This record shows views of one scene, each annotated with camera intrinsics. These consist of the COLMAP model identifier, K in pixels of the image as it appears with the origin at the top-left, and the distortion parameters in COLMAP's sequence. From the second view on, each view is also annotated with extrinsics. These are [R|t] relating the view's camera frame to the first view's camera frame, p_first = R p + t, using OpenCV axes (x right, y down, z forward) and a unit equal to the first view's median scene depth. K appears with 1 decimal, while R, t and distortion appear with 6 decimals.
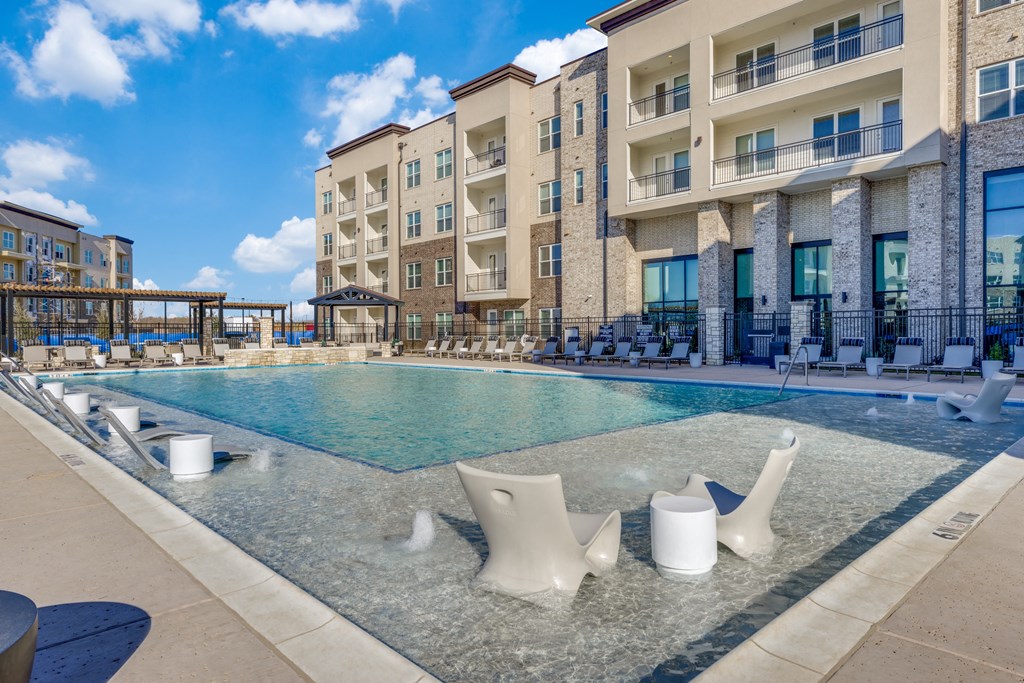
lens RADIAL K [[598.3, 0, 512.0], [0, 598.3, 341.5], [0, 0, 1]] dist [-0.004912, -0.000805]
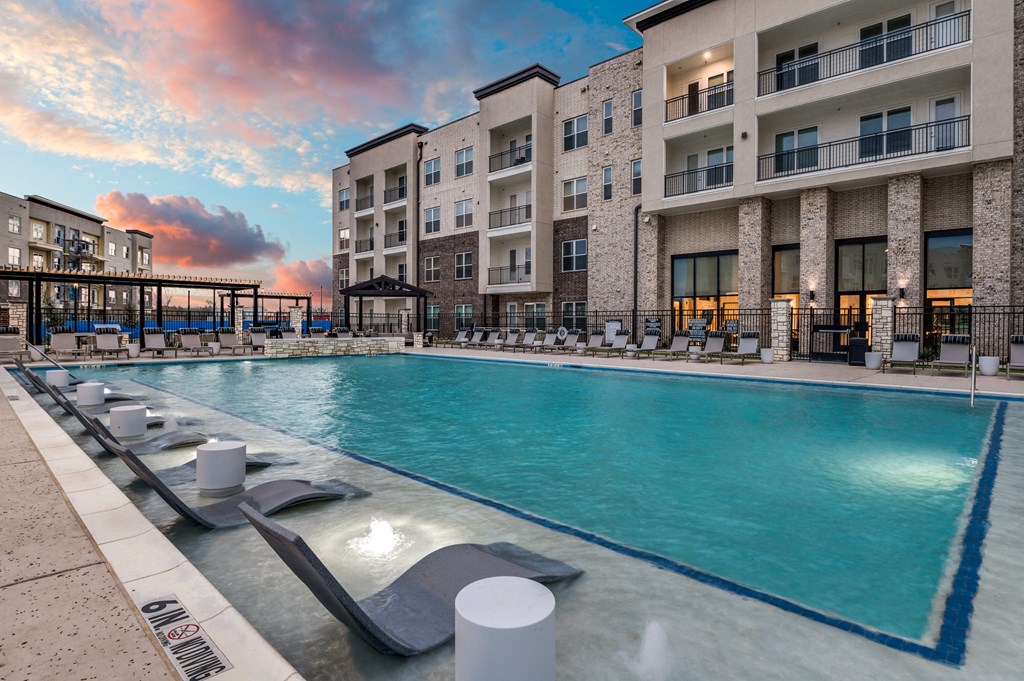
lens RADIAL K [[525.6, 0, 501.5], [0, 525.6, 334.8], [0, 0, 1]] dist [0.001623, -0.016280]
pose [[0.999417, 0.009790, 0.032707, -0.096071], [-0.009970, 0.999936, 0.005357, -0.001931], [-0.032653, -0.005680, 0.999451, 0.101636]]
